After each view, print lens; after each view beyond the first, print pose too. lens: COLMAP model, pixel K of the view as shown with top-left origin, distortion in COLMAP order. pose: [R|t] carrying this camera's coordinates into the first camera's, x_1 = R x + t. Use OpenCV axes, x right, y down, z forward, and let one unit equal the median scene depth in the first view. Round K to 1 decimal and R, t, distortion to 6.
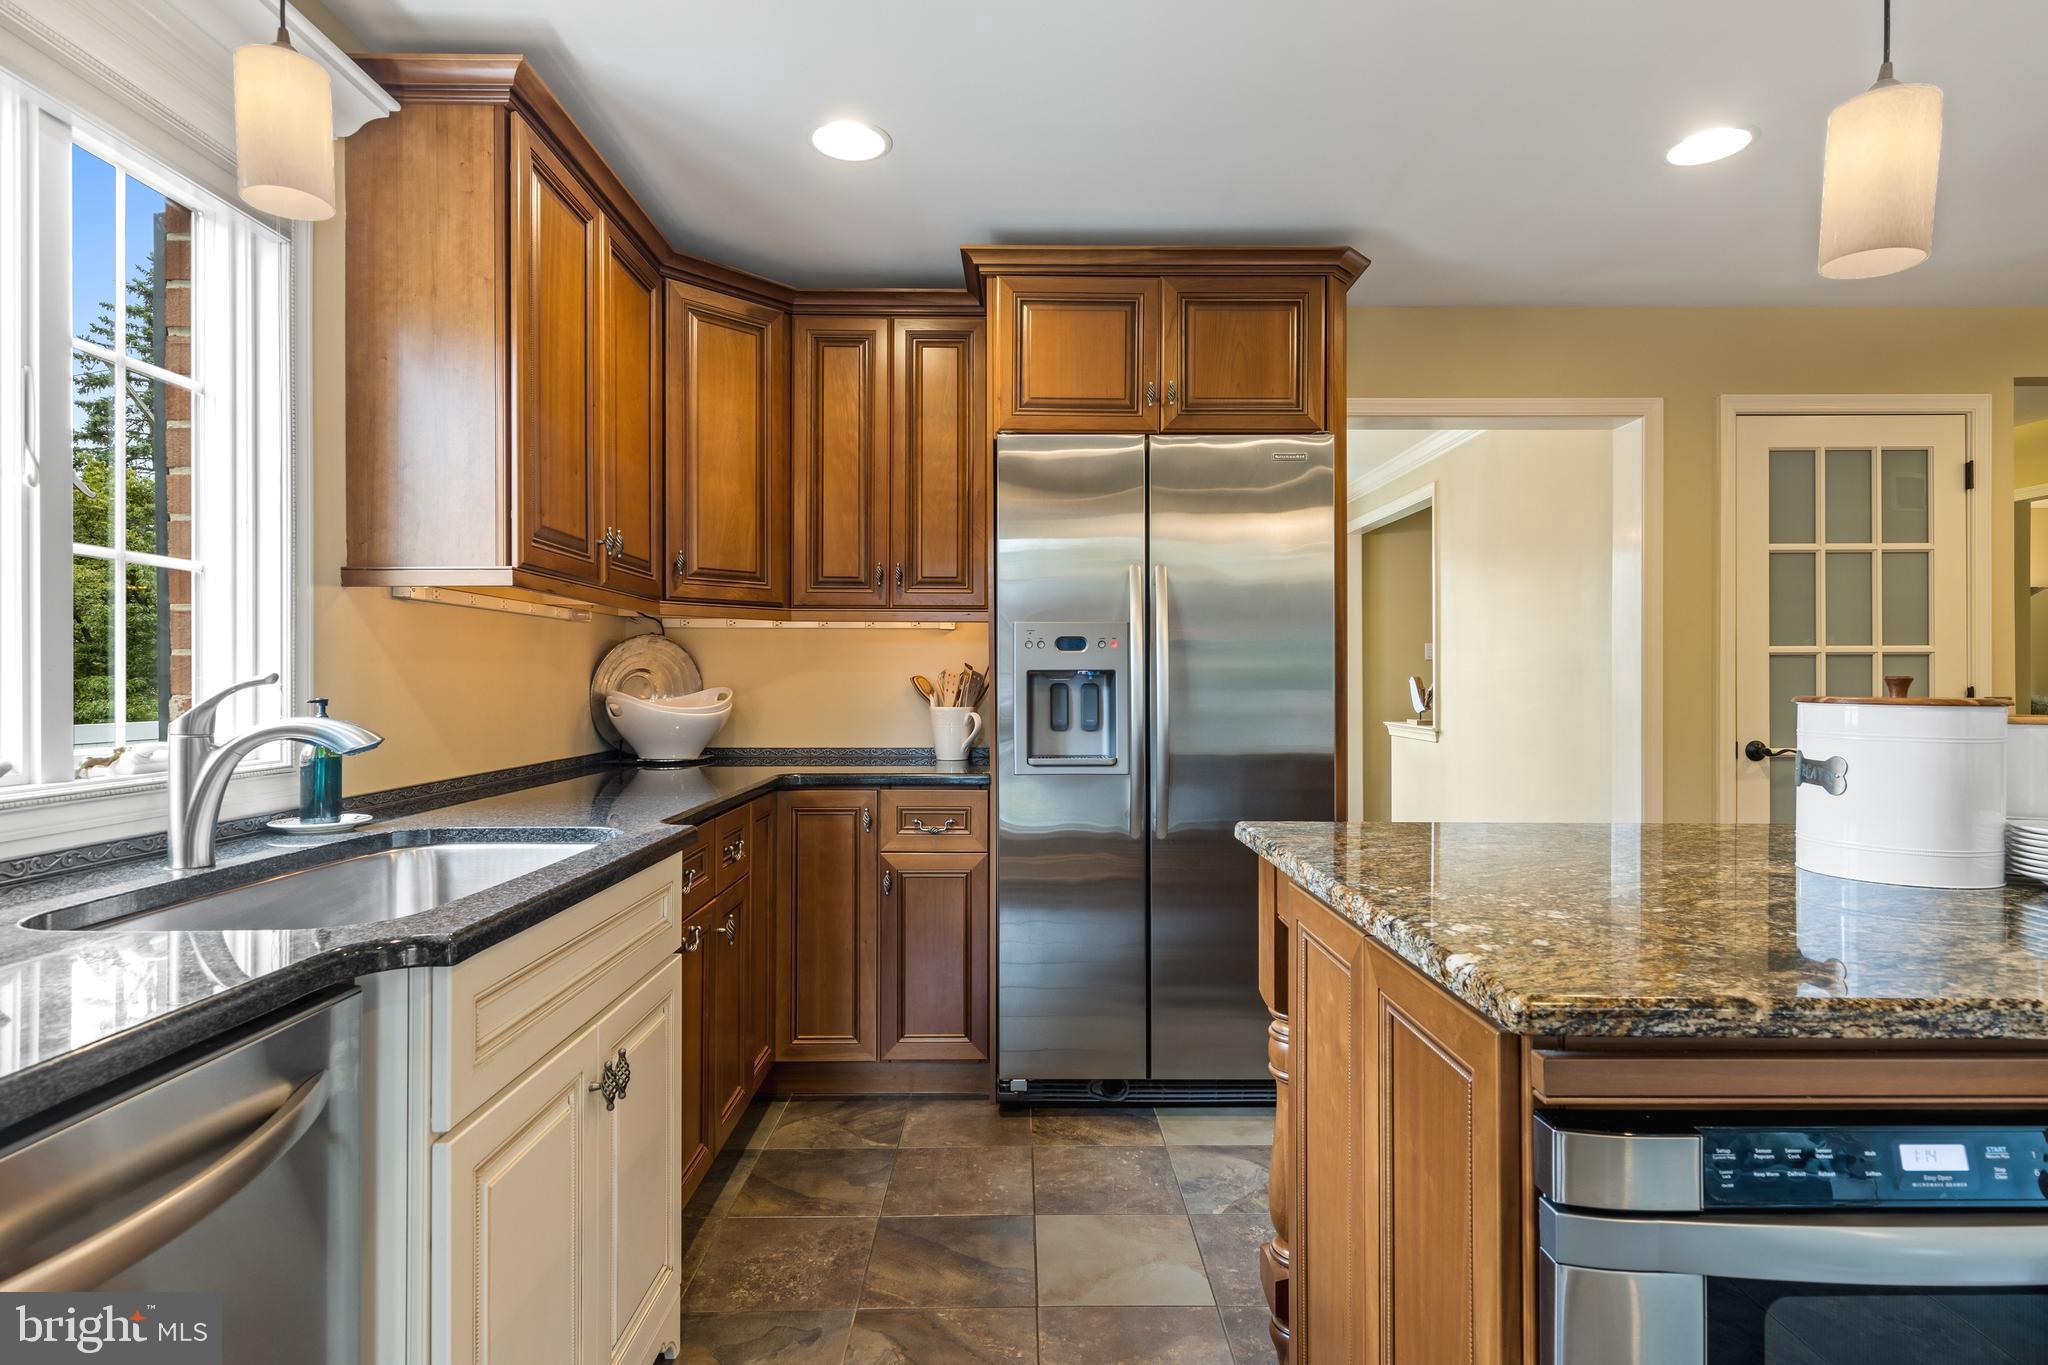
lens RADIAL K [[1043.3, 0, 1017.8], [0, 1043.3, 676.6], [0, 0, 1]] dist [0.011734, 0.000001]
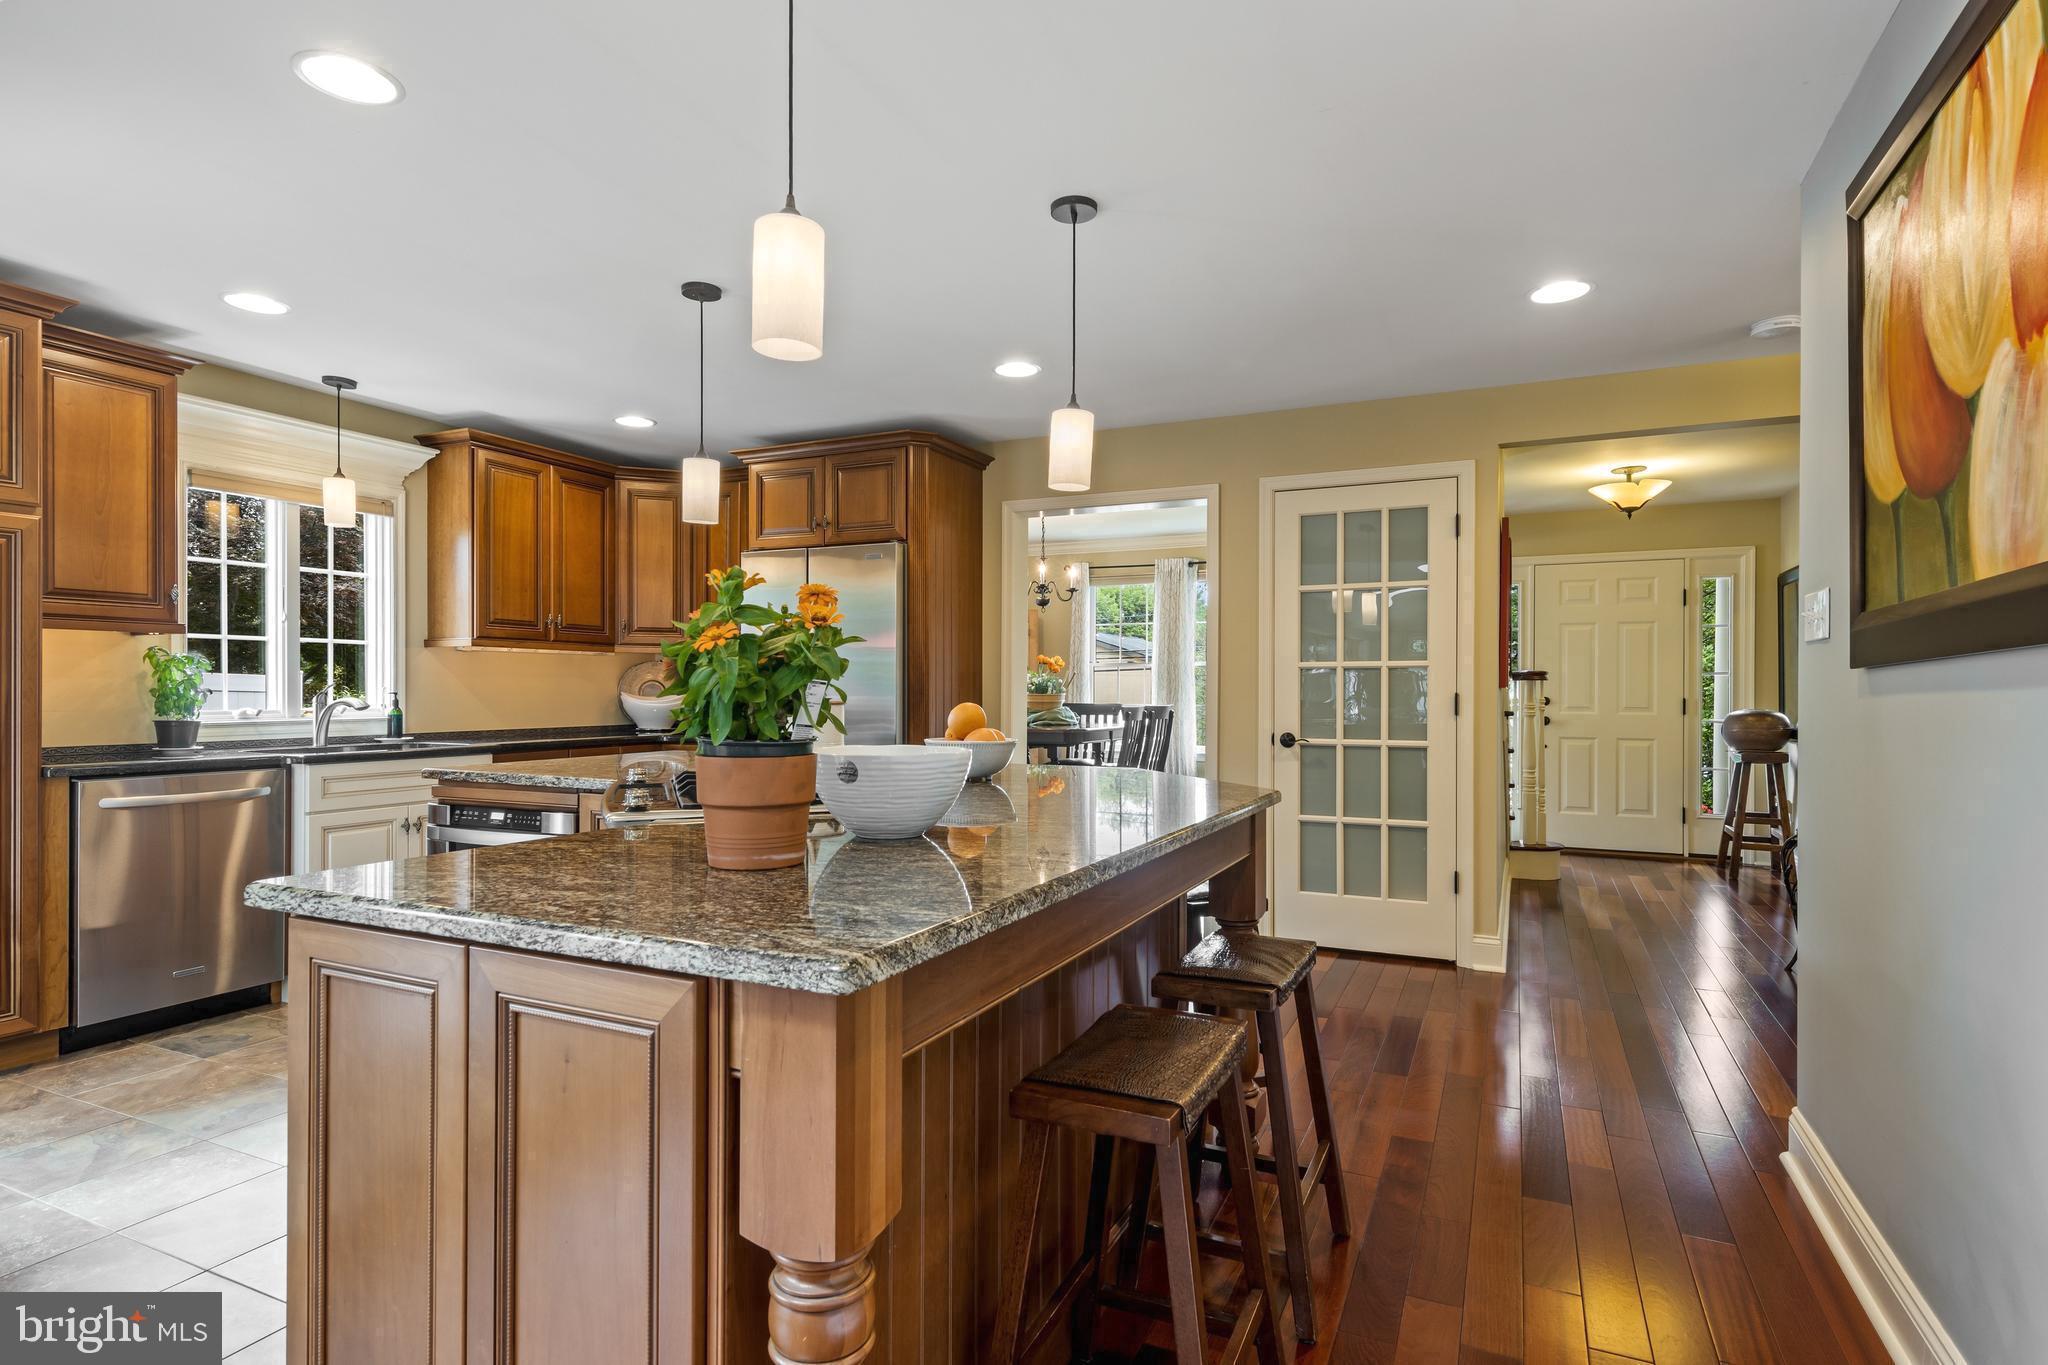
lens RADIAL K [[1041.2, 0, 1025.6], [0, 1041.2, 688.2], [0, 0, 1]] dist [0.008469, -0.000134]
pose [[0.903480, 0.002344, -0.428623, 1.190060], [-0.001139, 0.999995, 0.003068, 0.000553], [0.428628, -0.002283, 0.903478, -0.432165]]
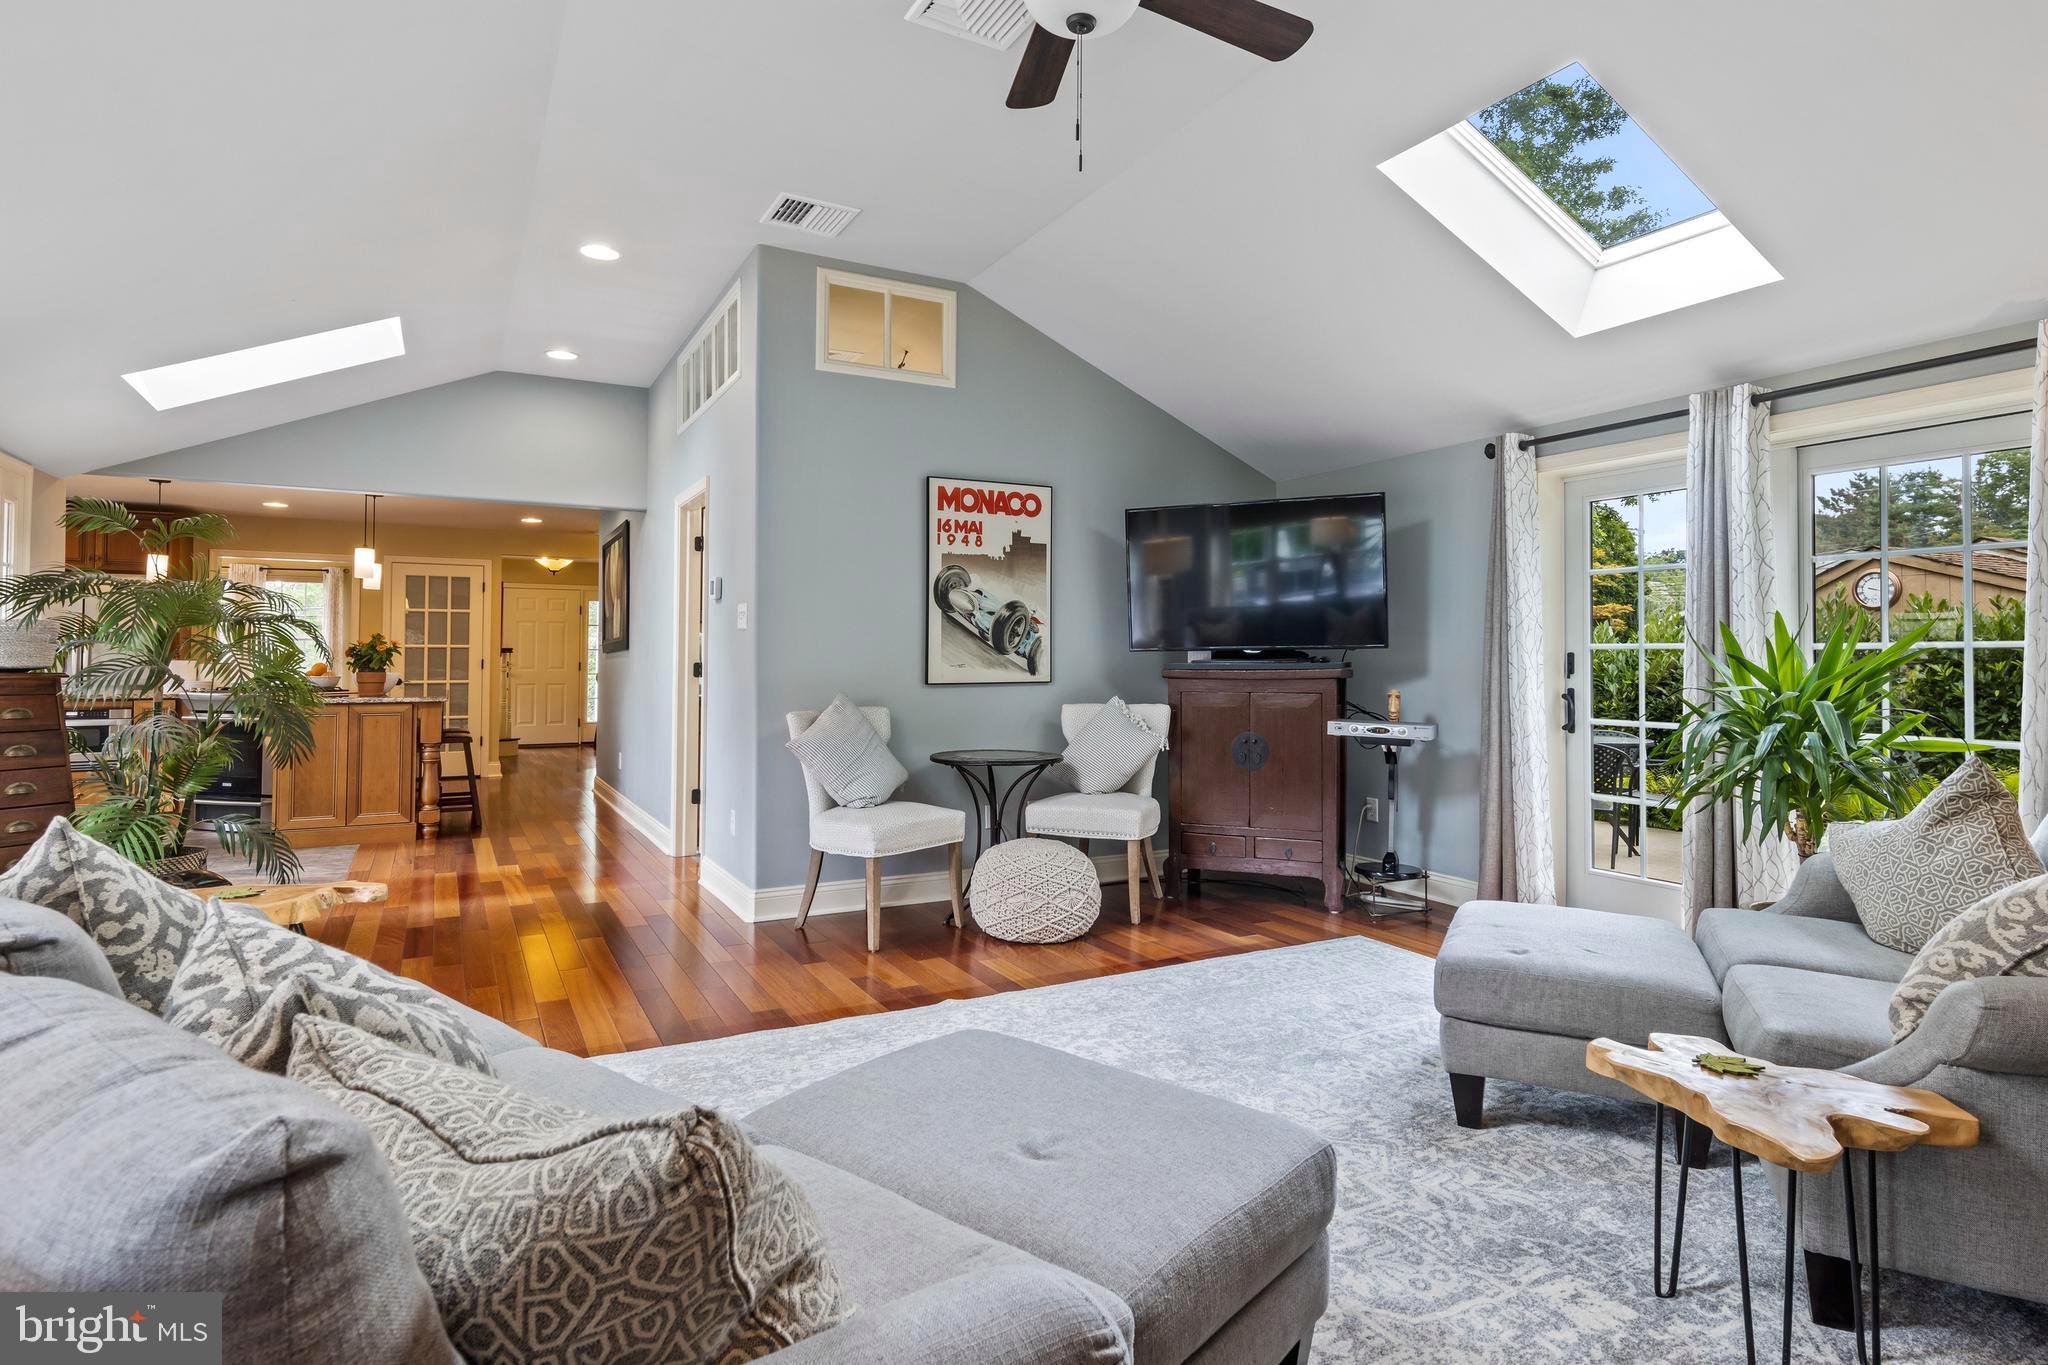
lens RADIAL K [[1043.3, 0, 1017.8], [0, 1043.3, 676.6], [0, 0, 1]] dist [0.011734, 0.000001]
pose [[0.869712, -0.005047, 0.493533, 0.925880], [-0.004557, 0.999823, 0.018255, -0.001205], [-0.493538, -0.018125, 0.869535, -2.831606]]
